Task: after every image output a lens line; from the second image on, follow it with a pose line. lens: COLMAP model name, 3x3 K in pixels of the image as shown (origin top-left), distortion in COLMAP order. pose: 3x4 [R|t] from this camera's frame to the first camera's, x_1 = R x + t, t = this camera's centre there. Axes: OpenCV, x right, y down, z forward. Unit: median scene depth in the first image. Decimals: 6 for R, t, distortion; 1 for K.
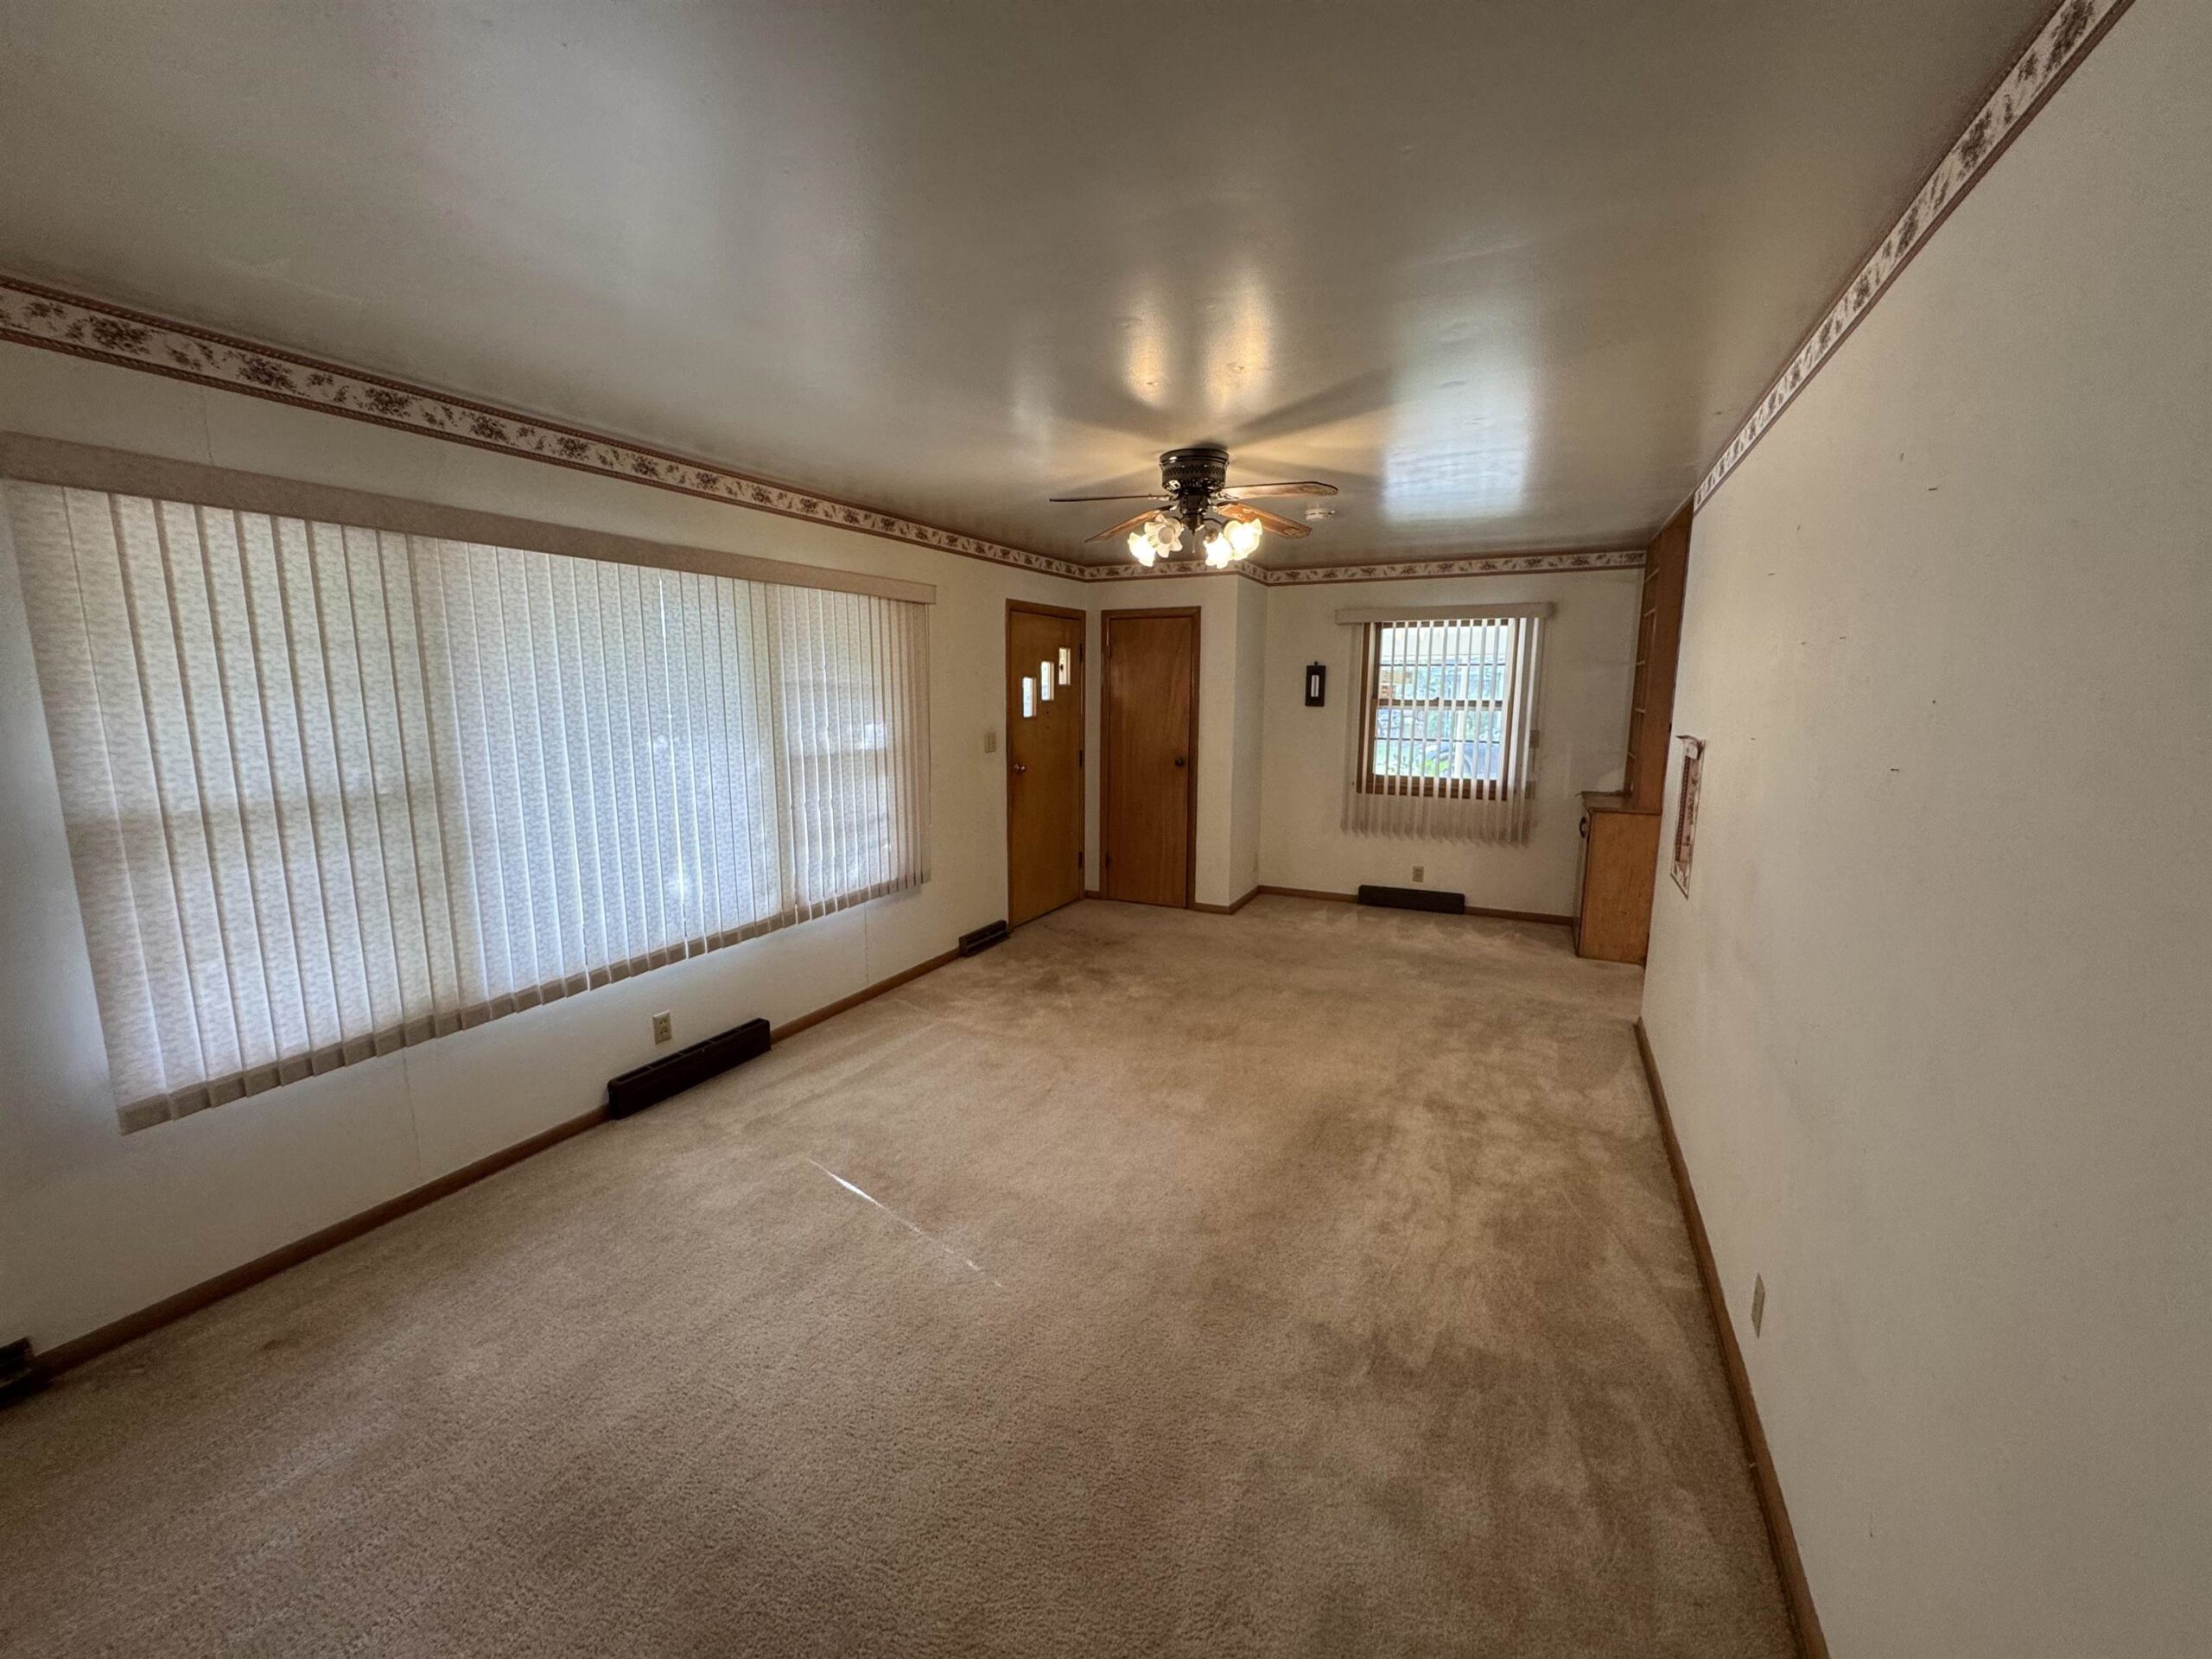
lens RADIAL K [[884.8, 0, 1109.3], [0, 884.8, 826.8], [0, 0, 1]] dist [-0.001633, -0.000089]
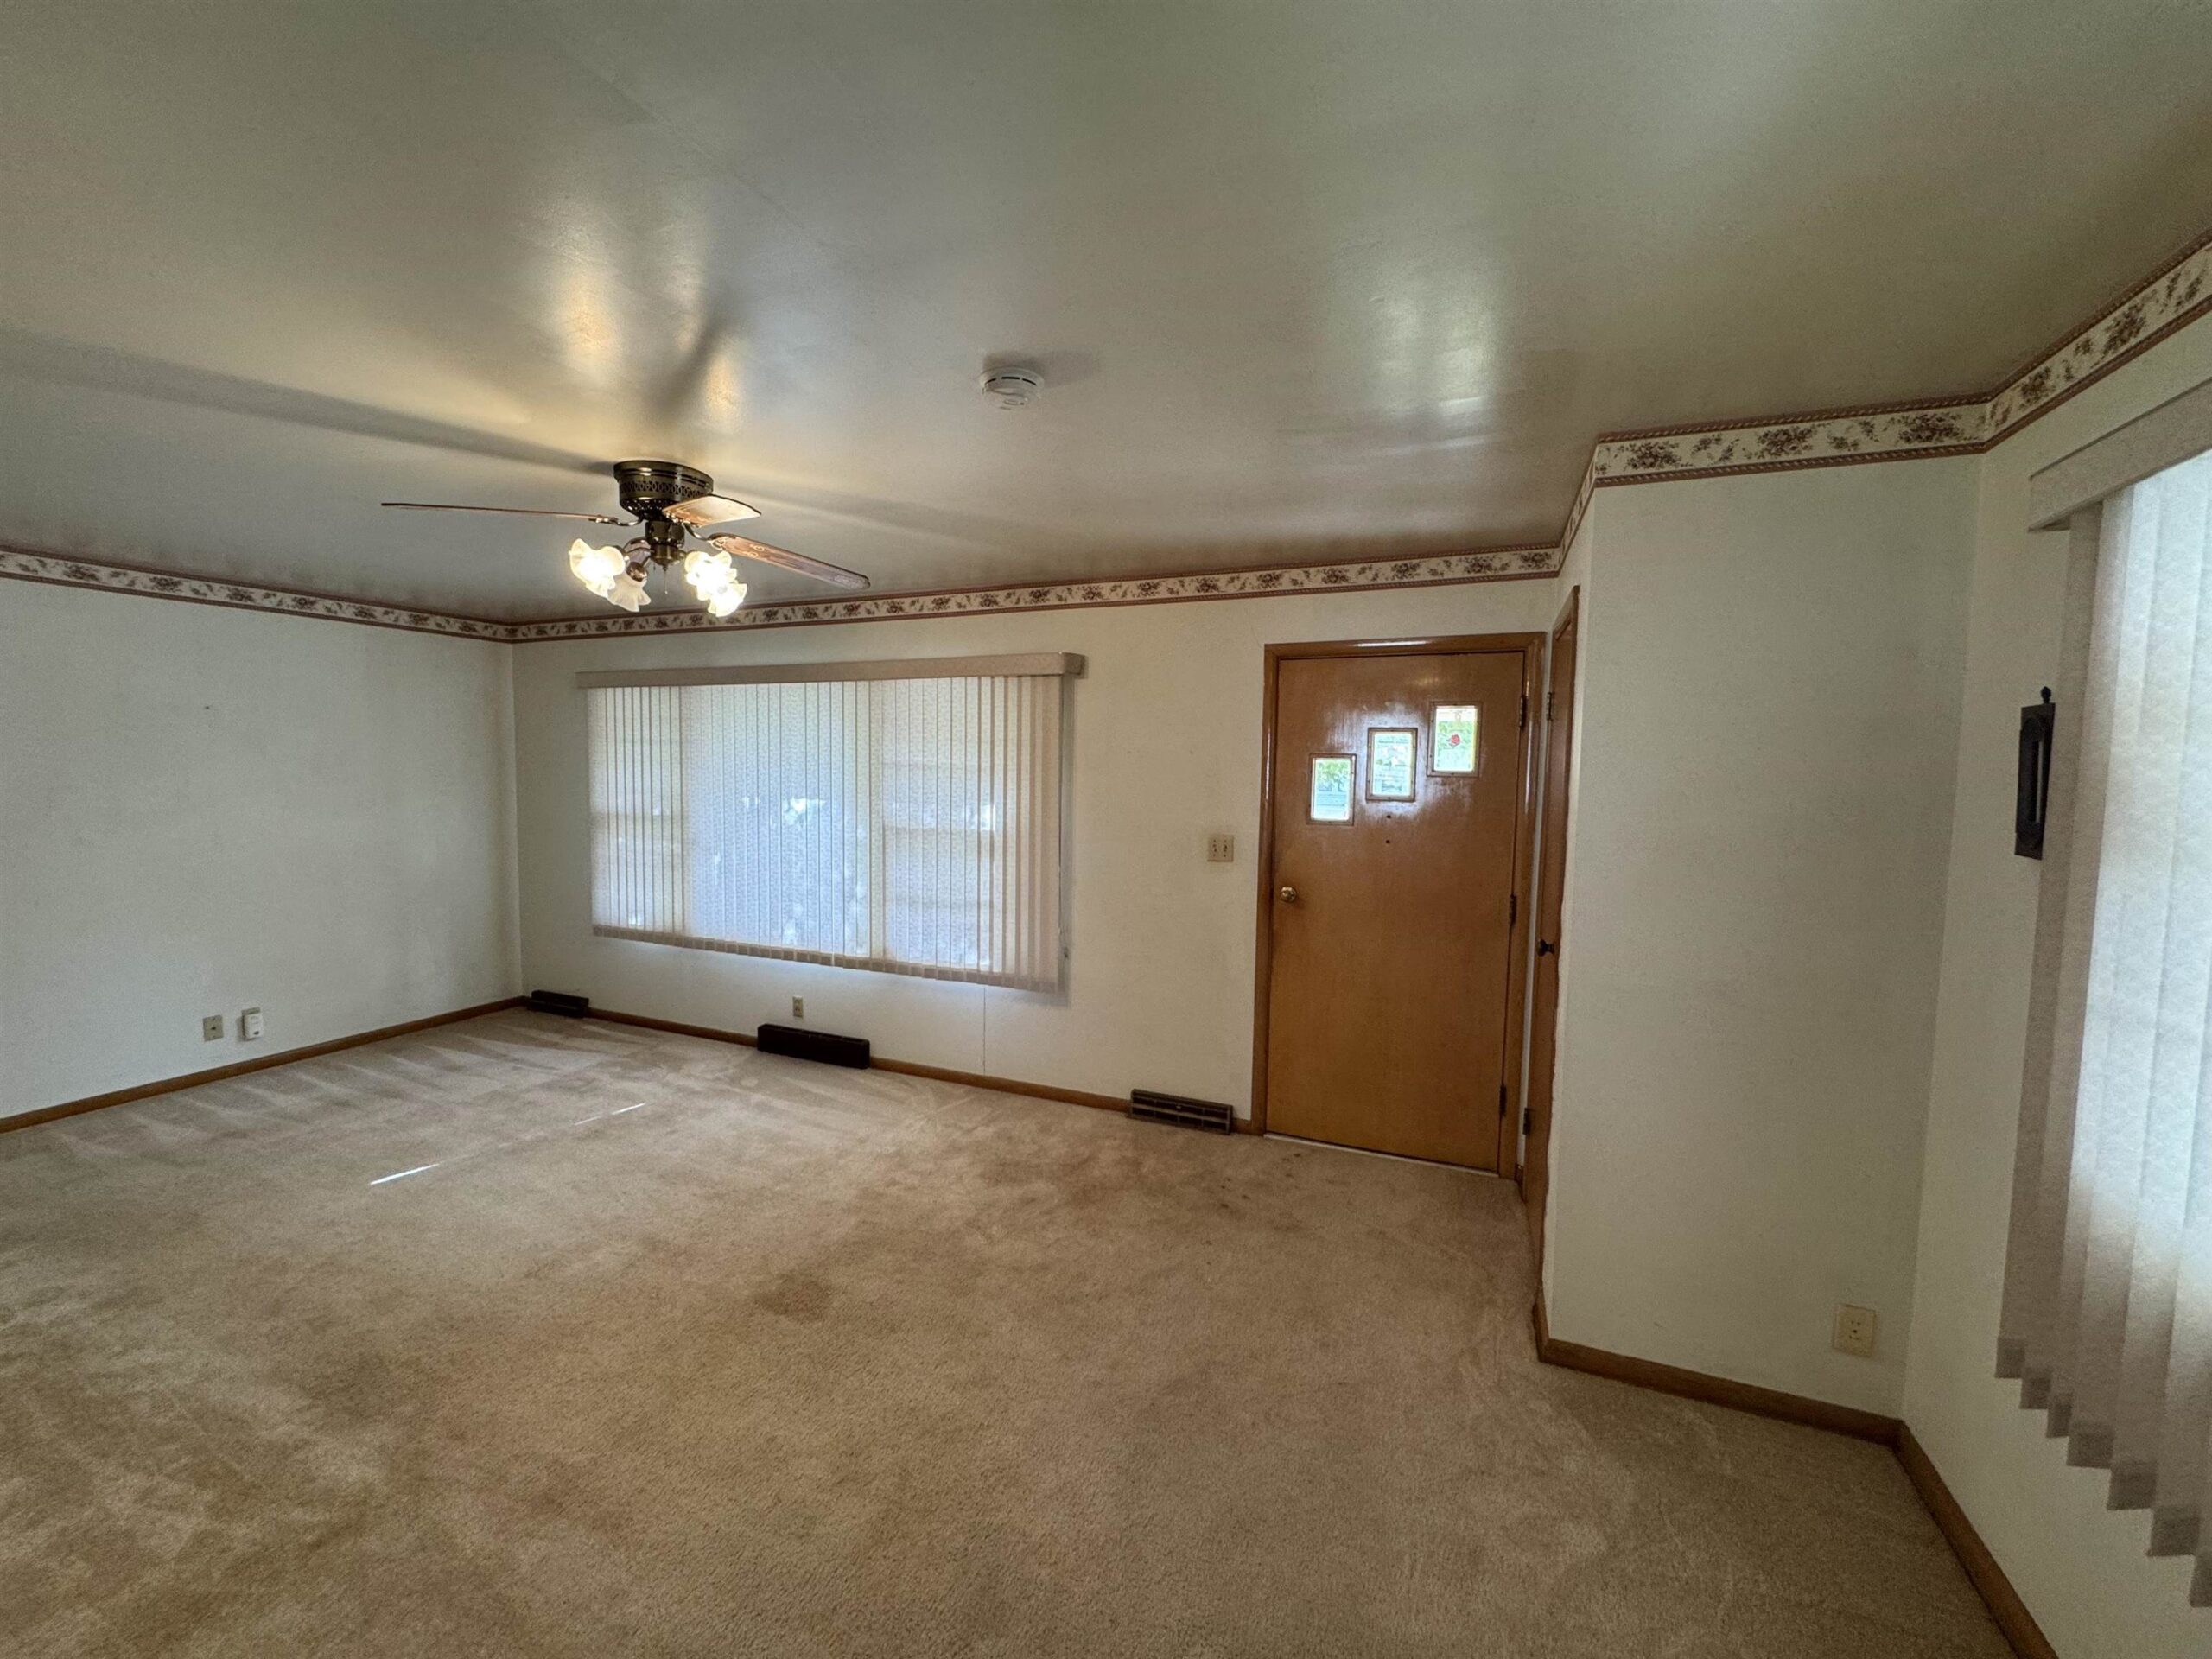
lens RADIAL K [[884.8, 0, 1109.8], [0, 884.8, 828.0], [0, 0, 1]] dist [-0.001633, -0.000089]
pose [[0.051858, 0.067145, -0.996395, 0.779982], [-0.172696, 0.983309, 0.057275, -0.187753], [0.983609, 0.169103, 0.062588, 1.181639]]
